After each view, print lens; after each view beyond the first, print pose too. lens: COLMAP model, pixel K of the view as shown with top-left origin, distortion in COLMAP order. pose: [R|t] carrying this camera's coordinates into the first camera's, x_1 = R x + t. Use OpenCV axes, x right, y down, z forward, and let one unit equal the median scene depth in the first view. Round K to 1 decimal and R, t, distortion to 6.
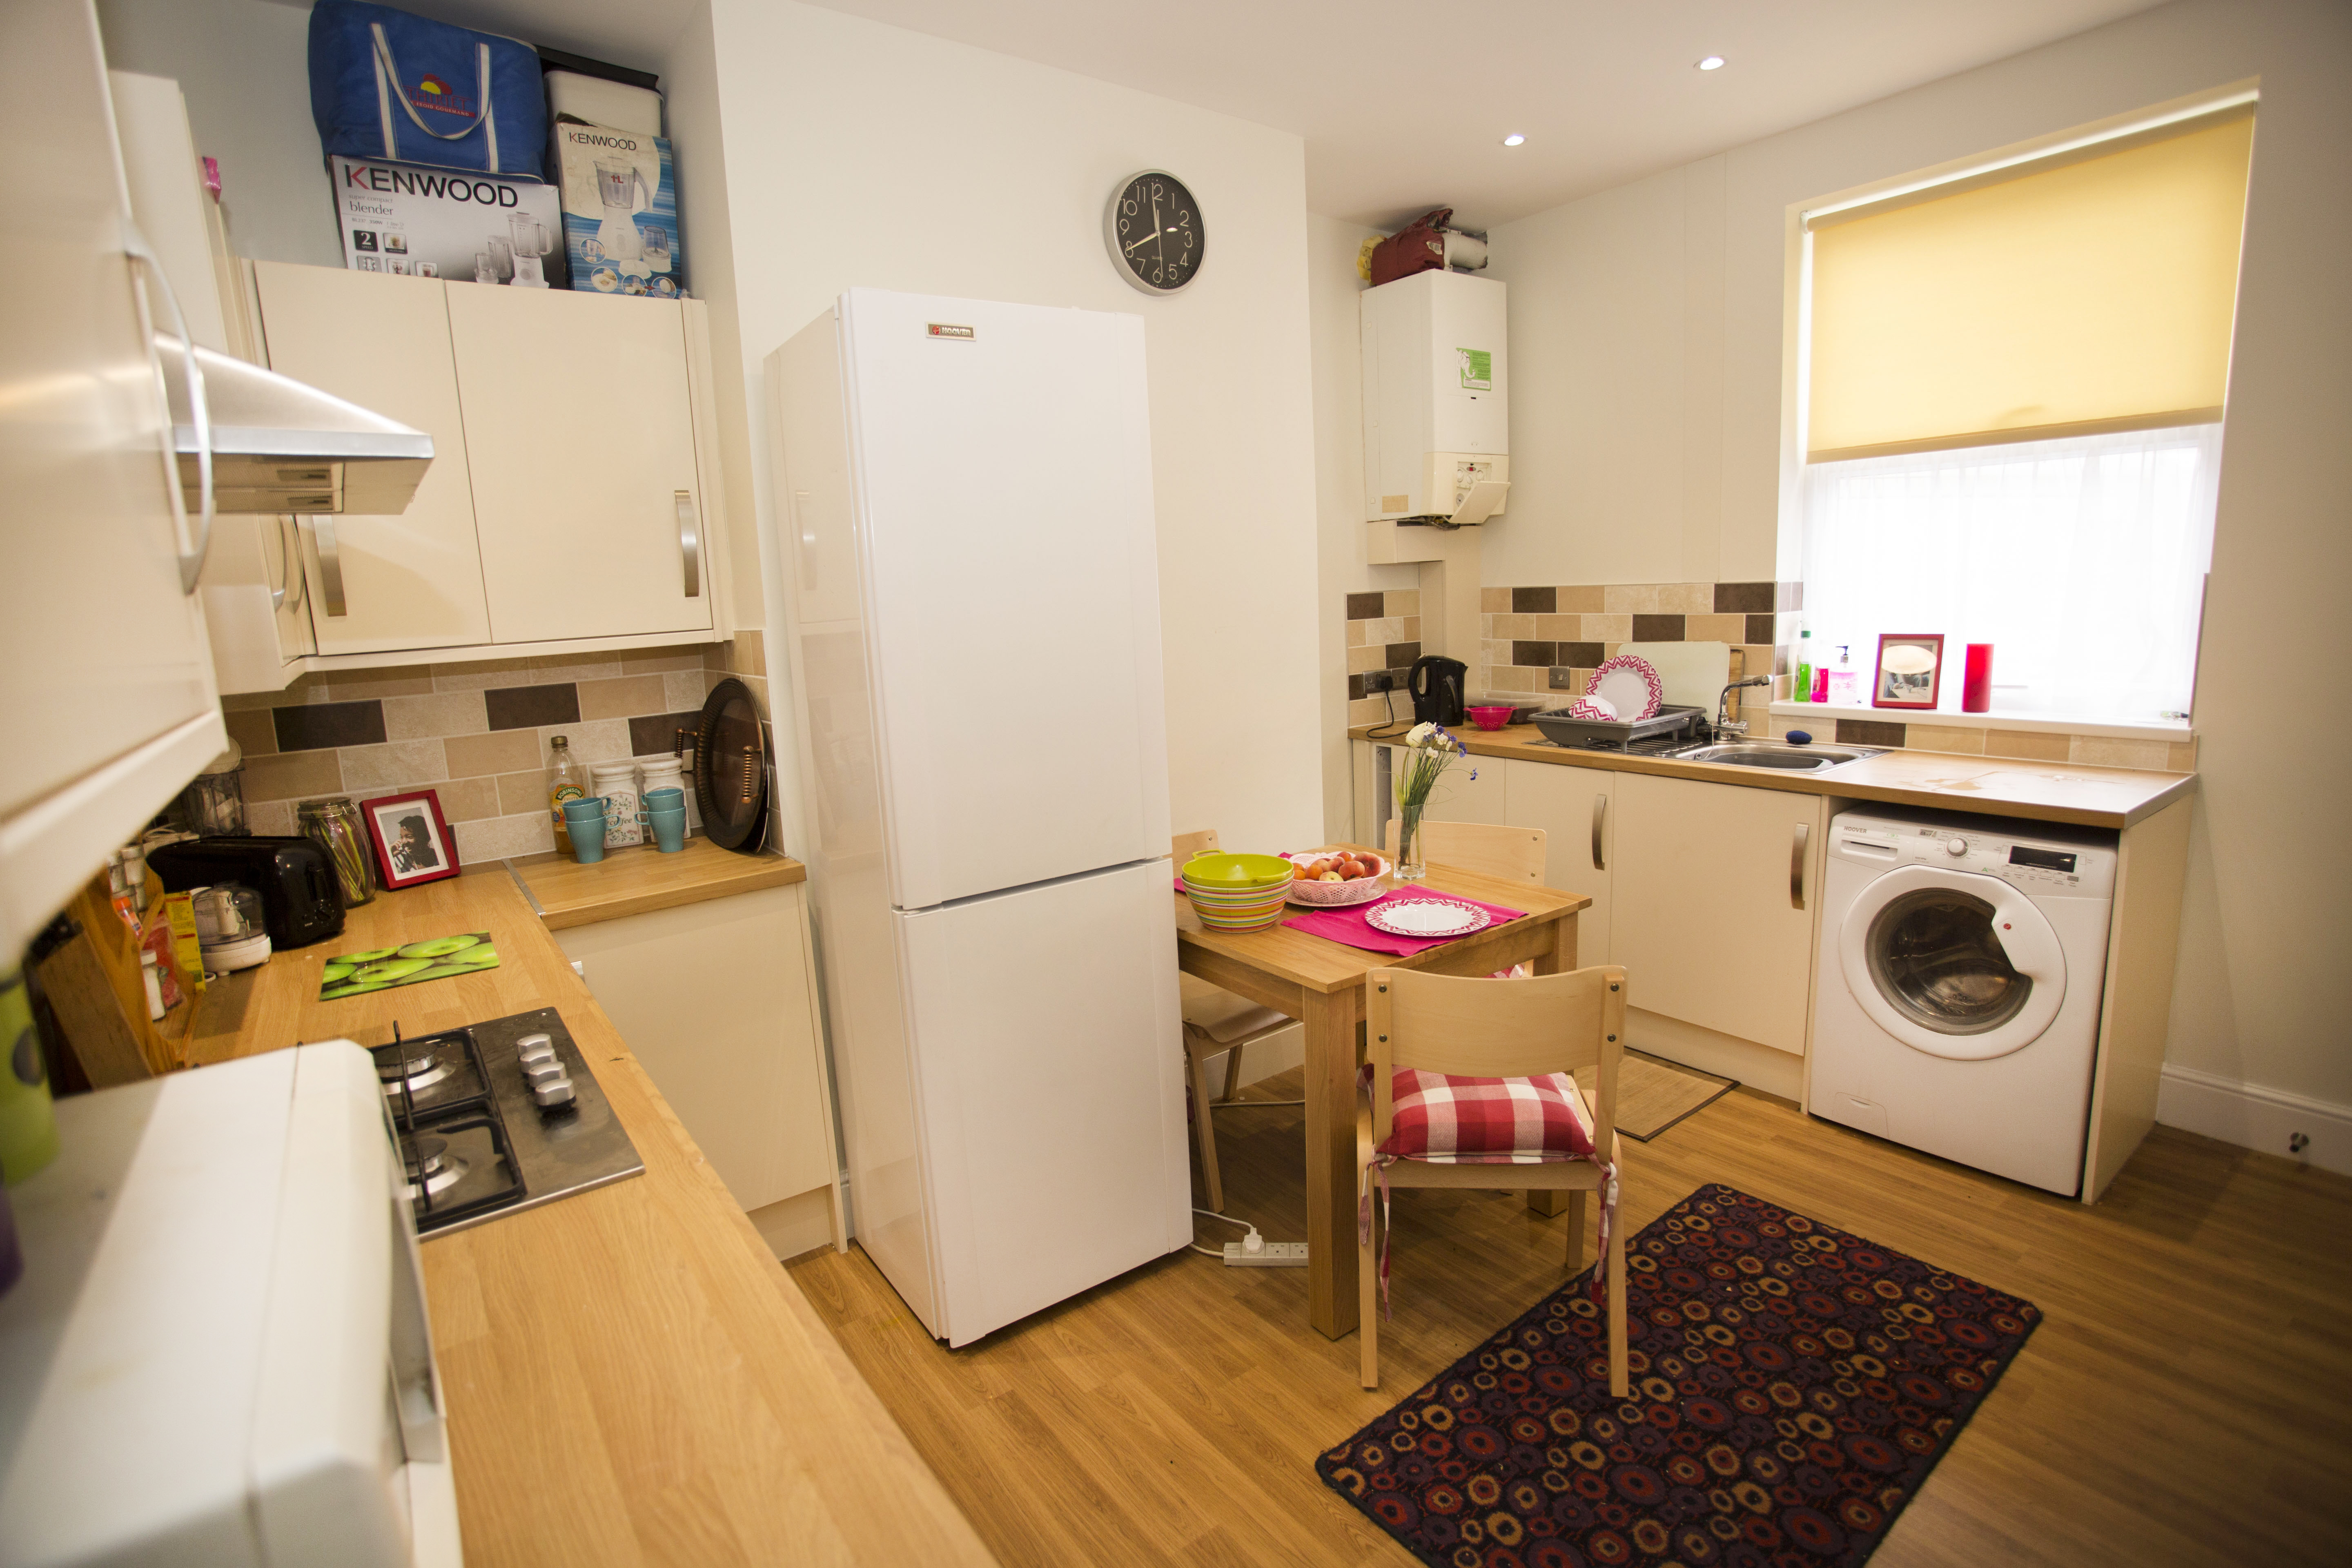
lens RADIAL K [[1125.8, 0, 1167.4], [0, 1125.8, 785.4], [0, 0, 1]] dist [-0.062652, 0.030652]
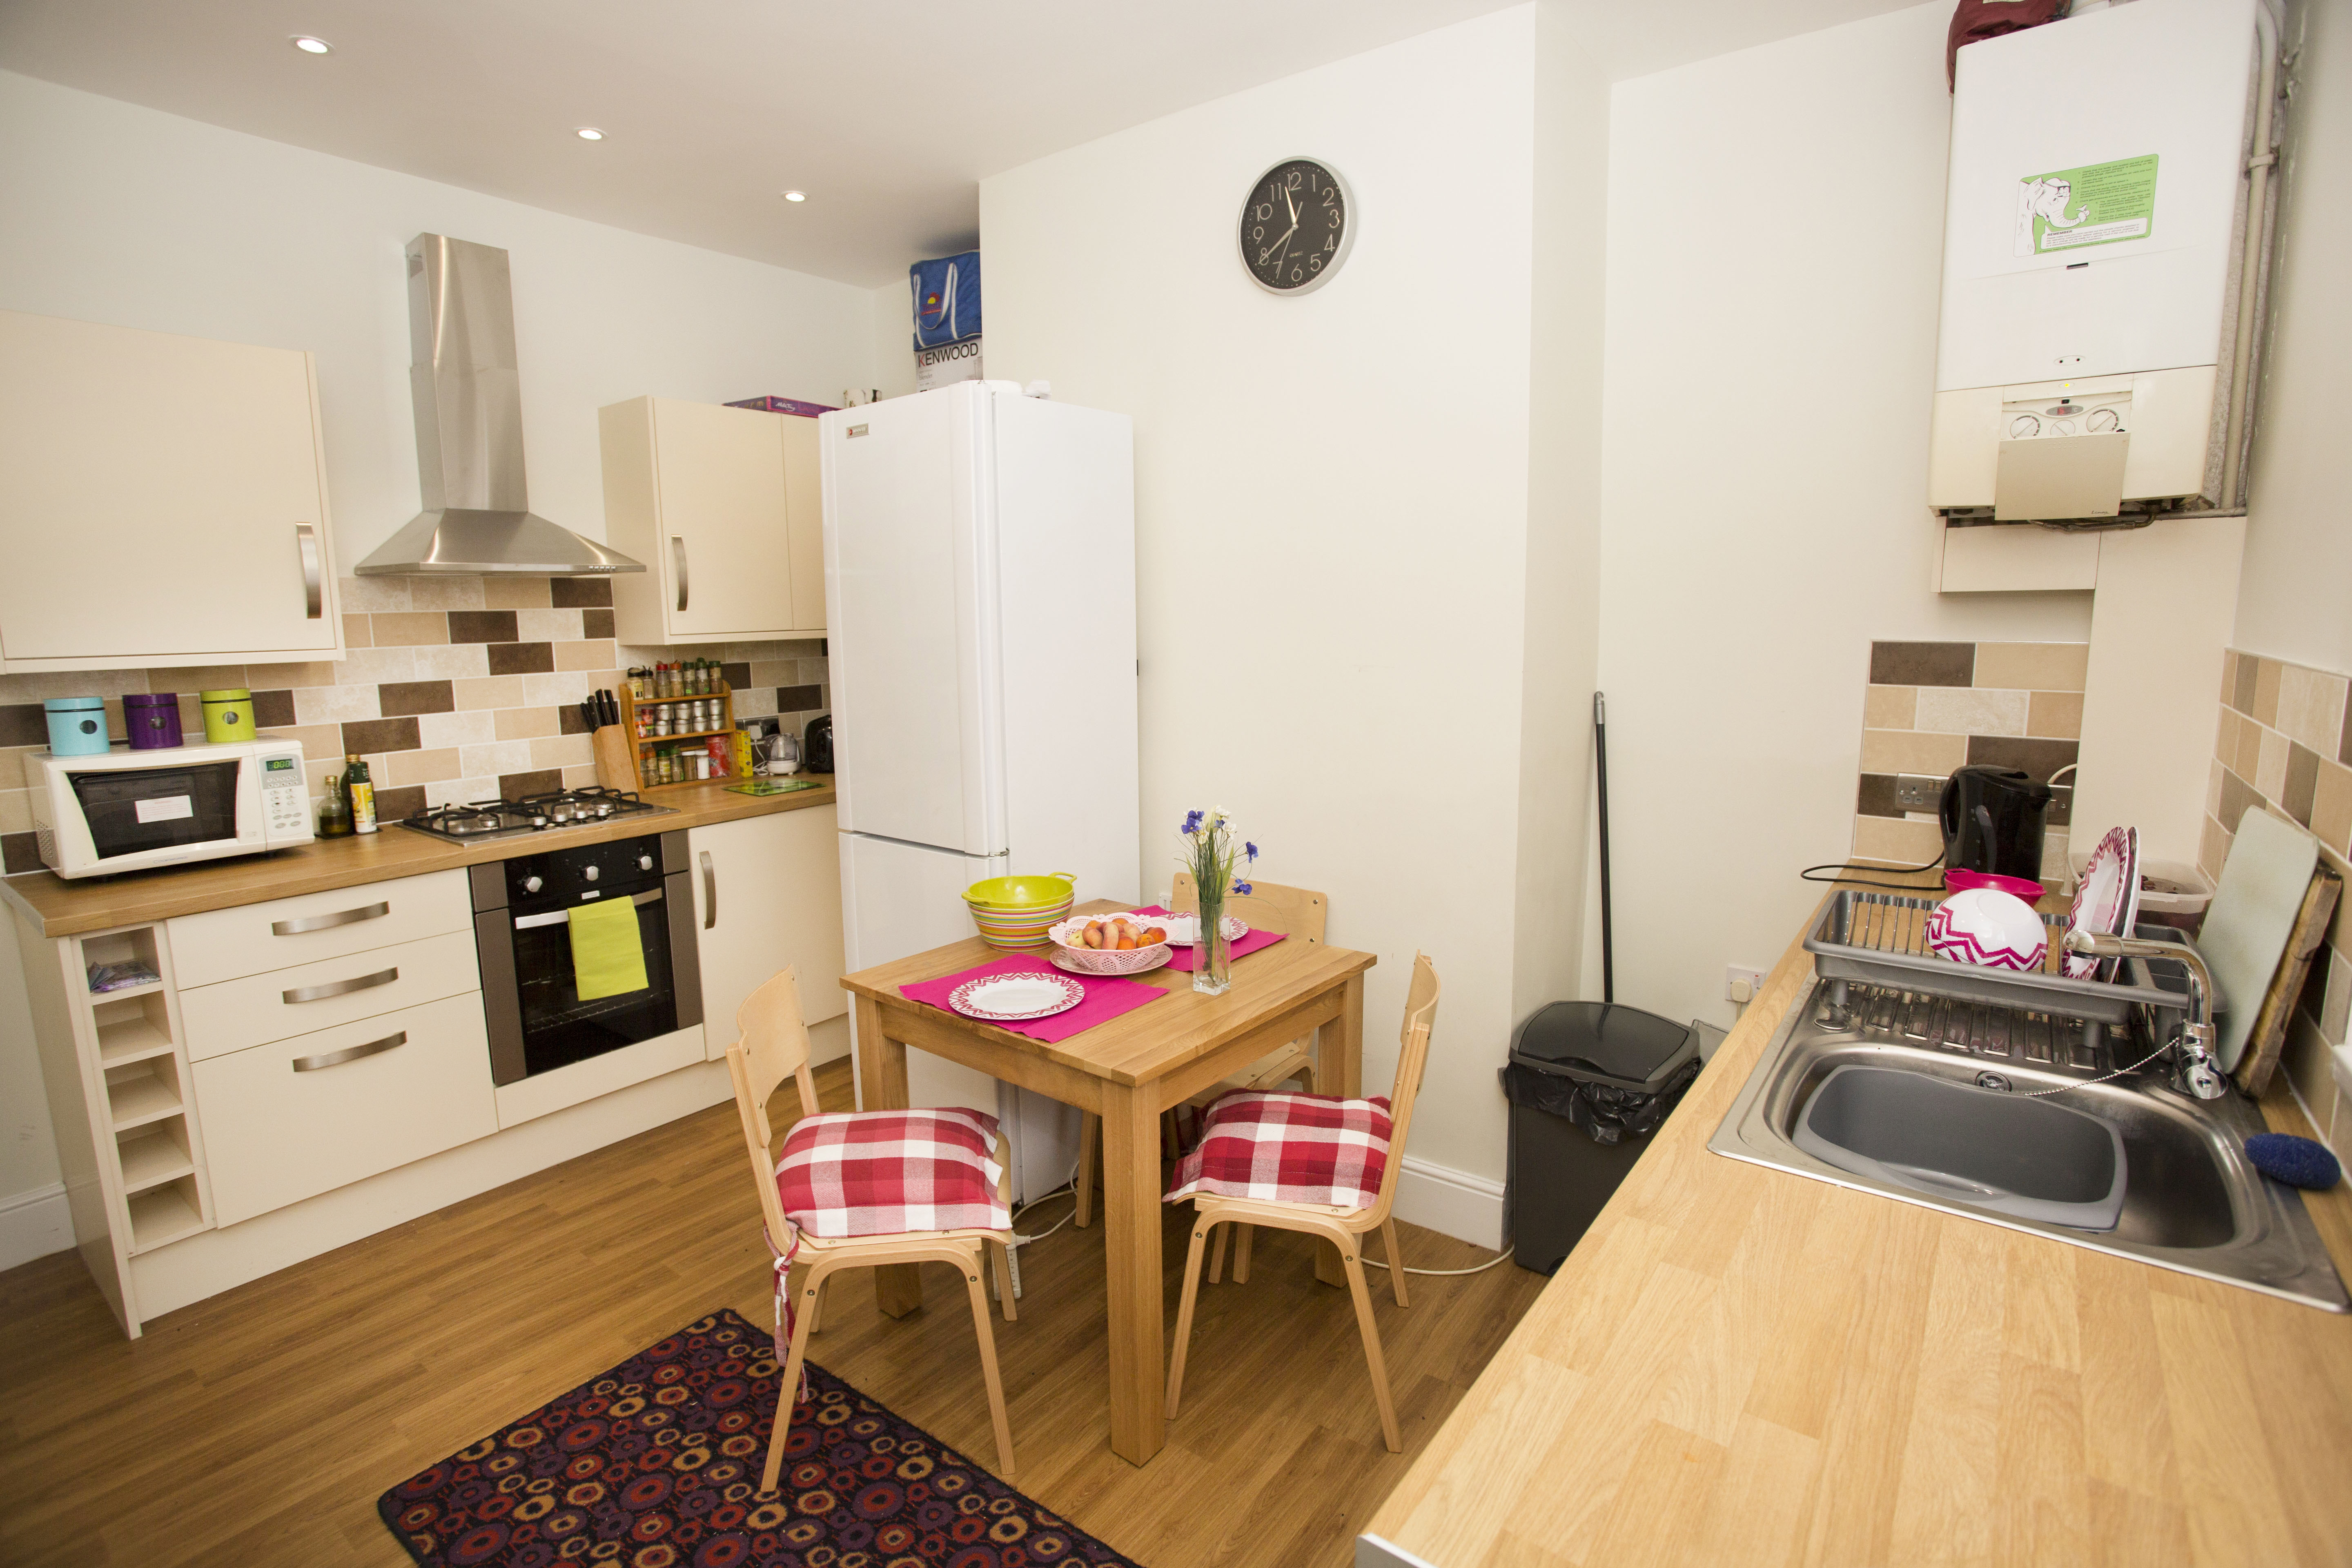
lens RADIAL K [[1125.8, 0, 1167.4], [0, 1125.8, 785.4], [0, 0, 1]] dist [-0.062652, 0.030652]
pose [[0.281476, 0.197980, -0.938922, 0.916848], [-0.170325, 0.973255, 0.154159, -0.177741], [0.944331, 0.116530, 0.307669, 0.685317]]
